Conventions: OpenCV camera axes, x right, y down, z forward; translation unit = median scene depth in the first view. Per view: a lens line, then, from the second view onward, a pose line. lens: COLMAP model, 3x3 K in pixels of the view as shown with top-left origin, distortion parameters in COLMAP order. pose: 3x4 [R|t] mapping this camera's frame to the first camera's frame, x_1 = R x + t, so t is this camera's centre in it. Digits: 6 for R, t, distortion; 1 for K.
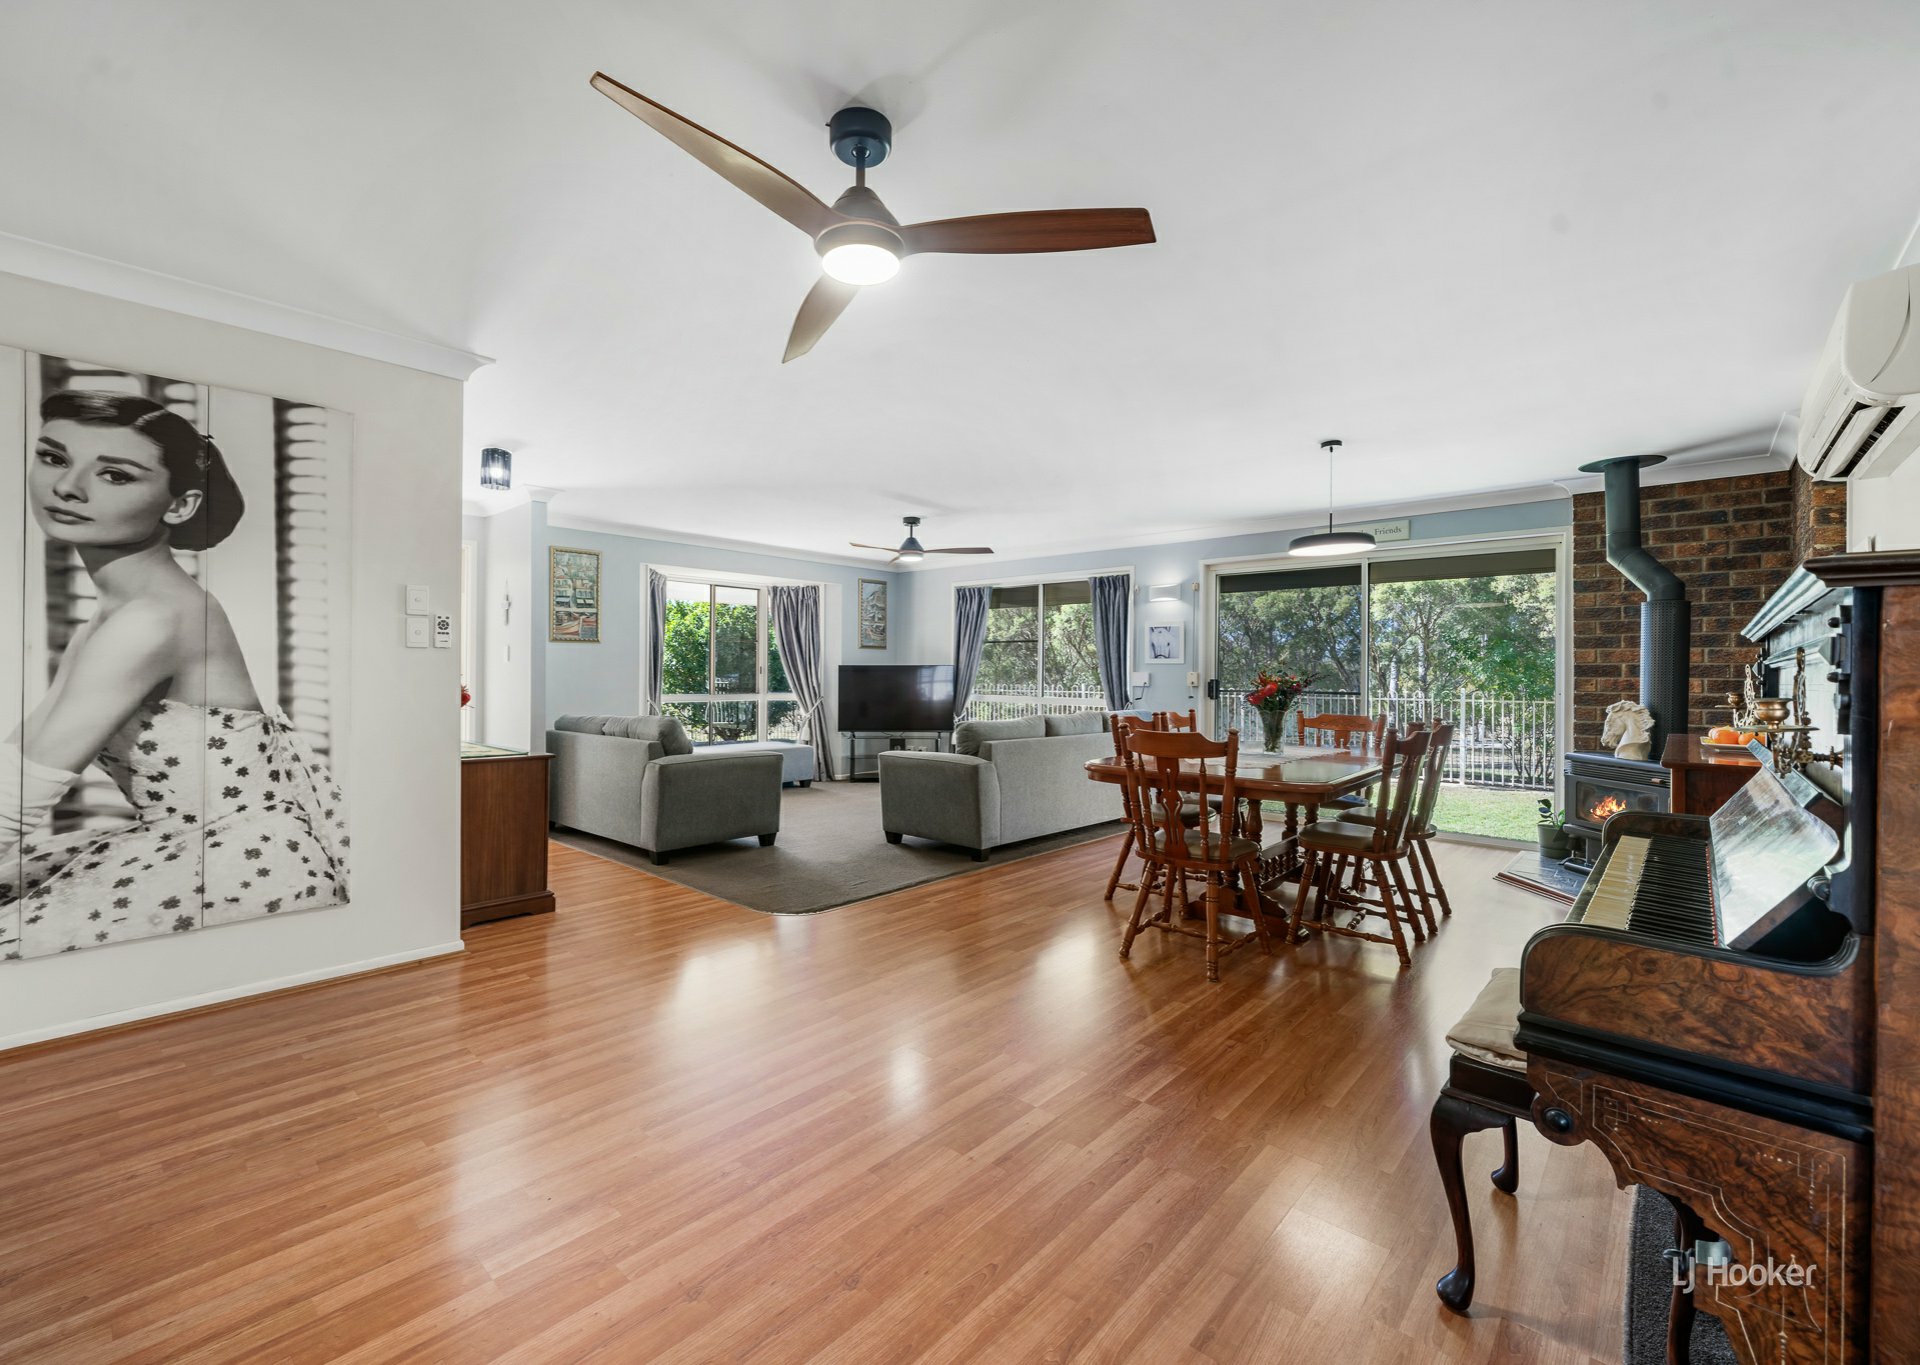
lens RADIAL K [[825.1, 0, 945.4], [0, 825.1, 673.8], [0, 0, 1]] dist [-0.000342, 0.000661]
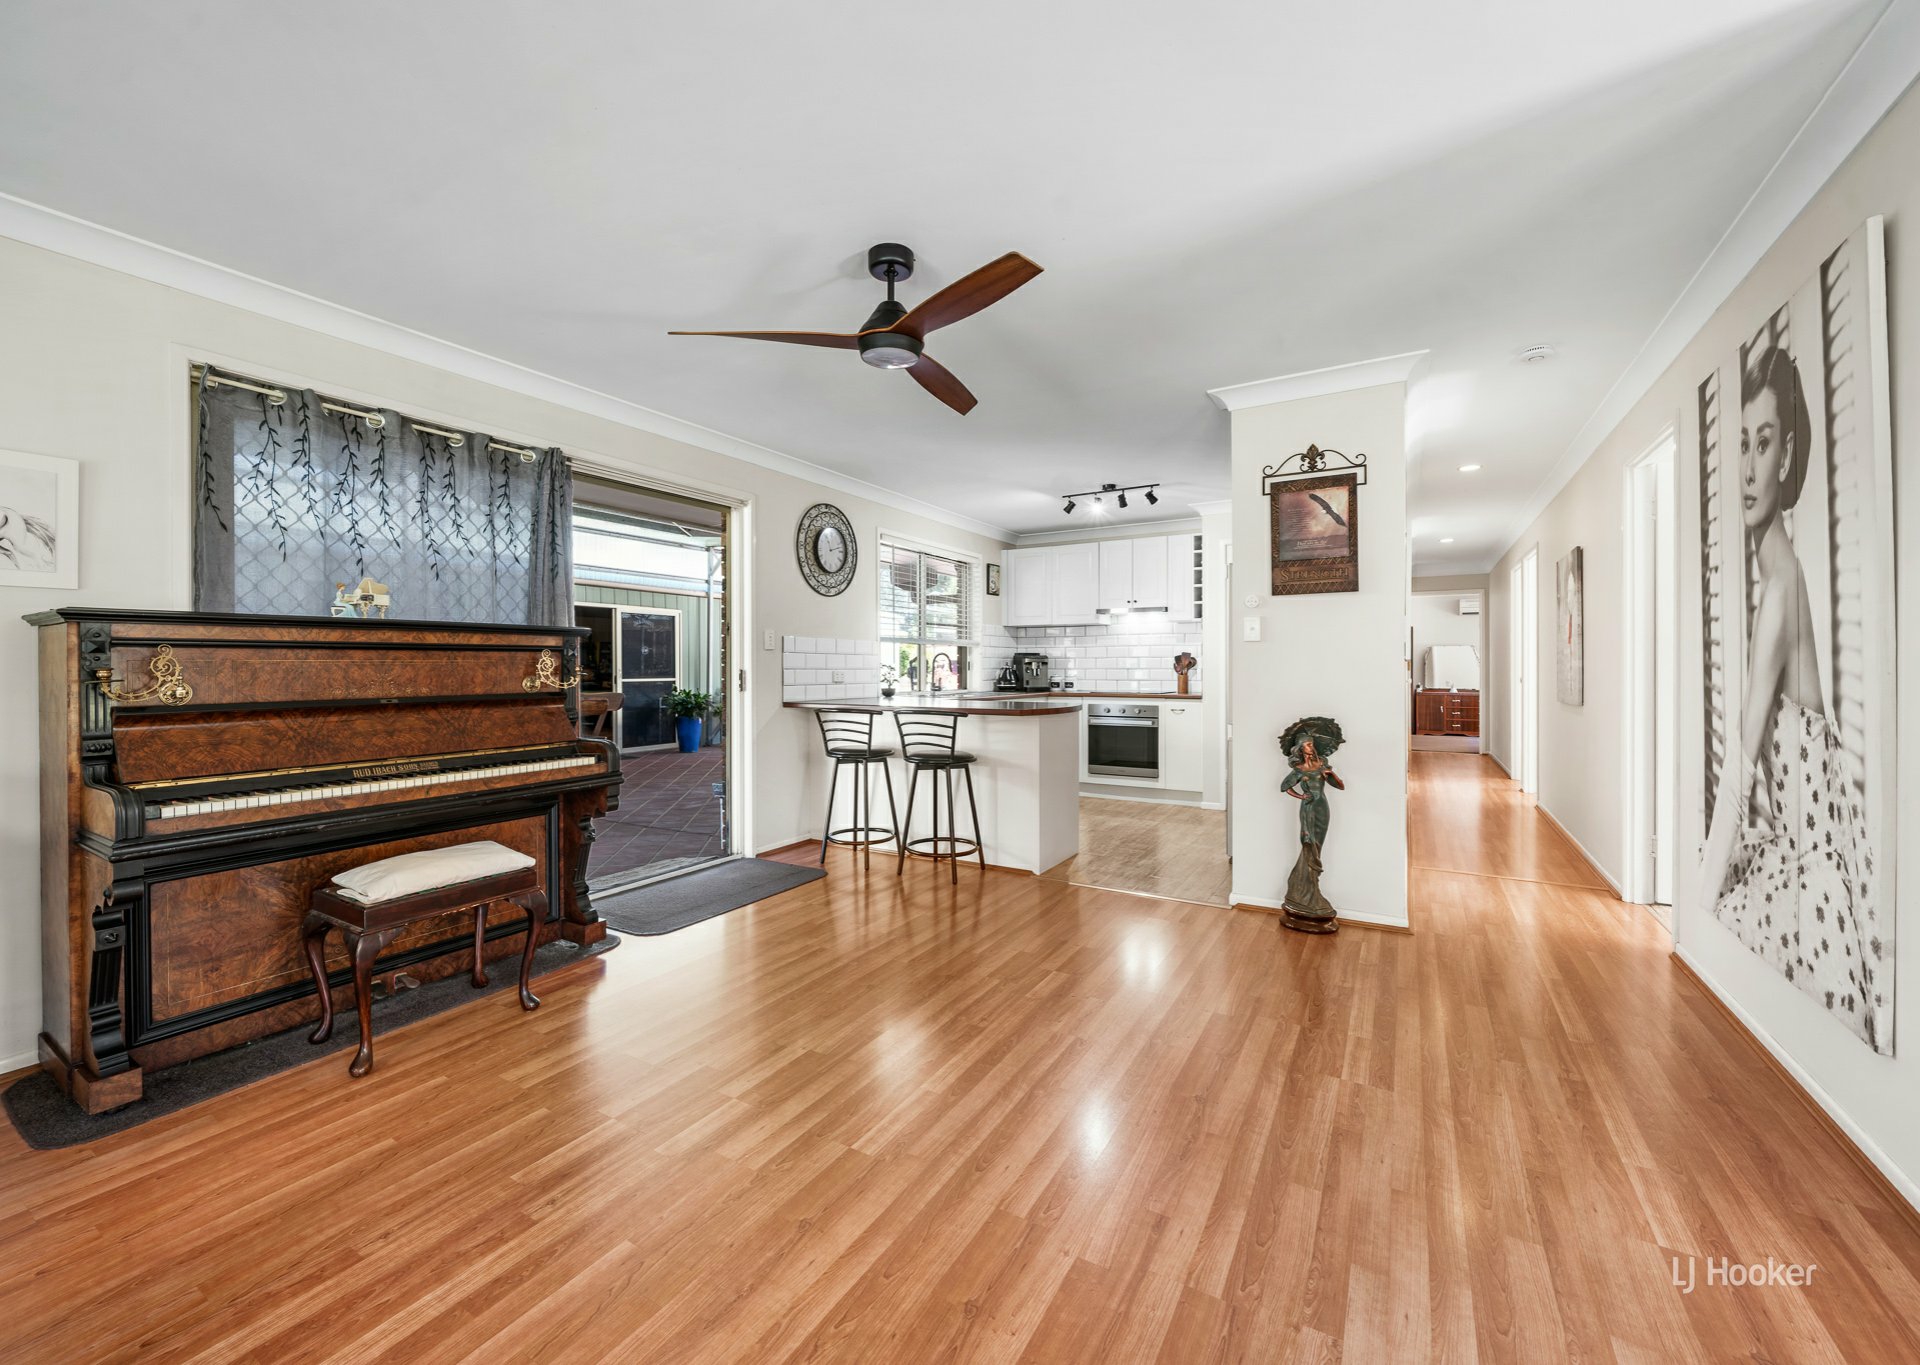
lens RADIAL K [[742.4, 0, 956.2], [0, 742.4, 667.3], [0, 0, 1]] dist [0.001877, 0.000154]
pose [[-0.978343, -0.003302, -0.206966, 0.027719], [-0.003957, 0.999988, 0.002752, 0.005243], [0.206954, 0.003512, -0.978344, 1.443552]]
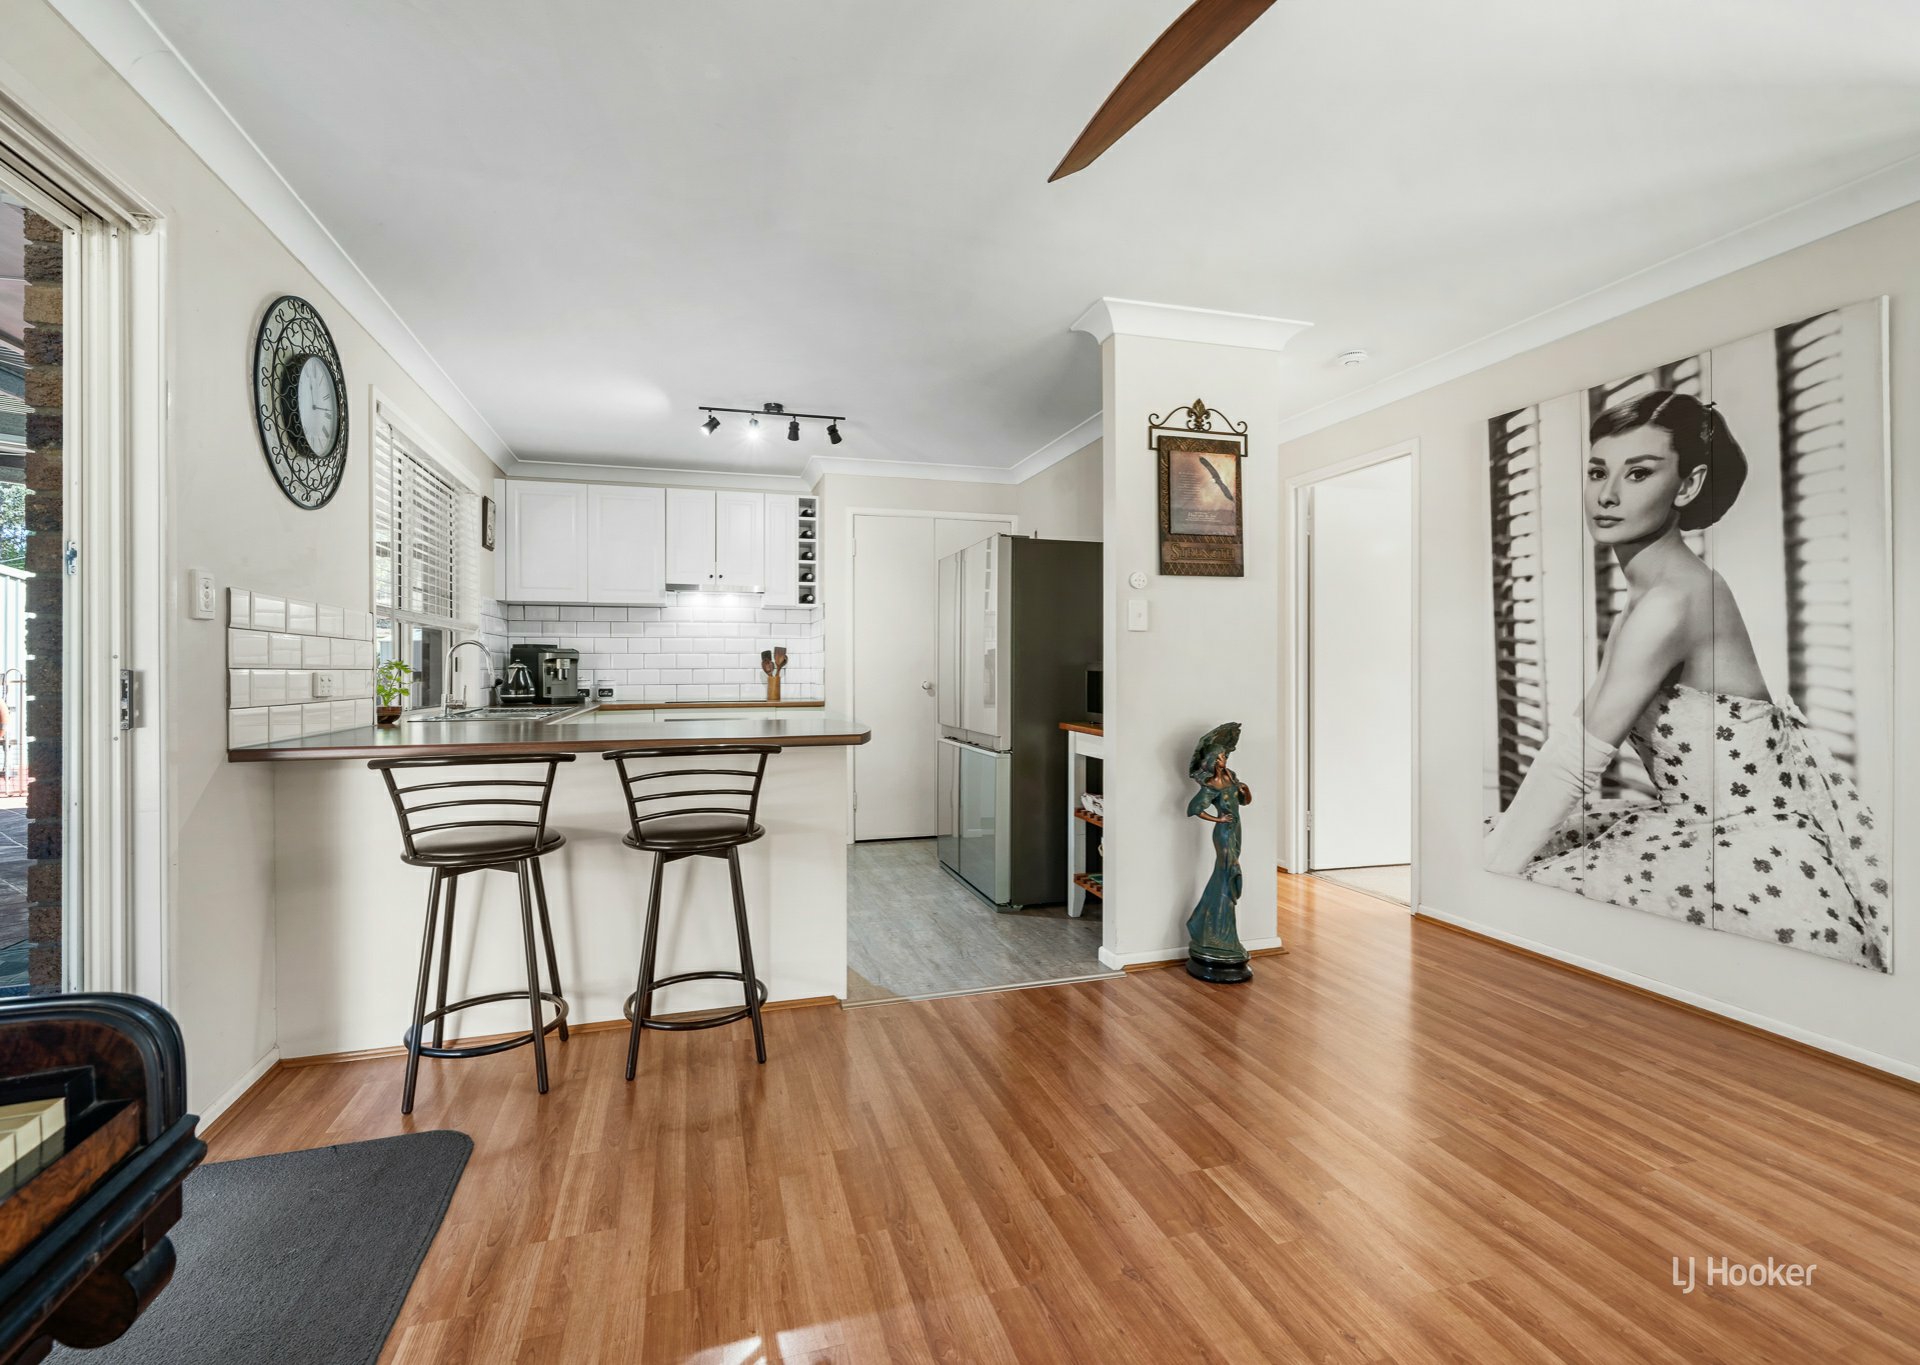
lens RADIAL K [[825.1, 0, 912.1], [0, 825.1, 669.5], [0, 0, 1]] dist [-0.000342, 0.000661]
pose [[-0.531174, -0.000669, -0.847263, 0.358607], [-0.002263, 0.999997, 0.000629, 0.013776], [0.847260, 0.002251, -0.531174, 0.689163]]
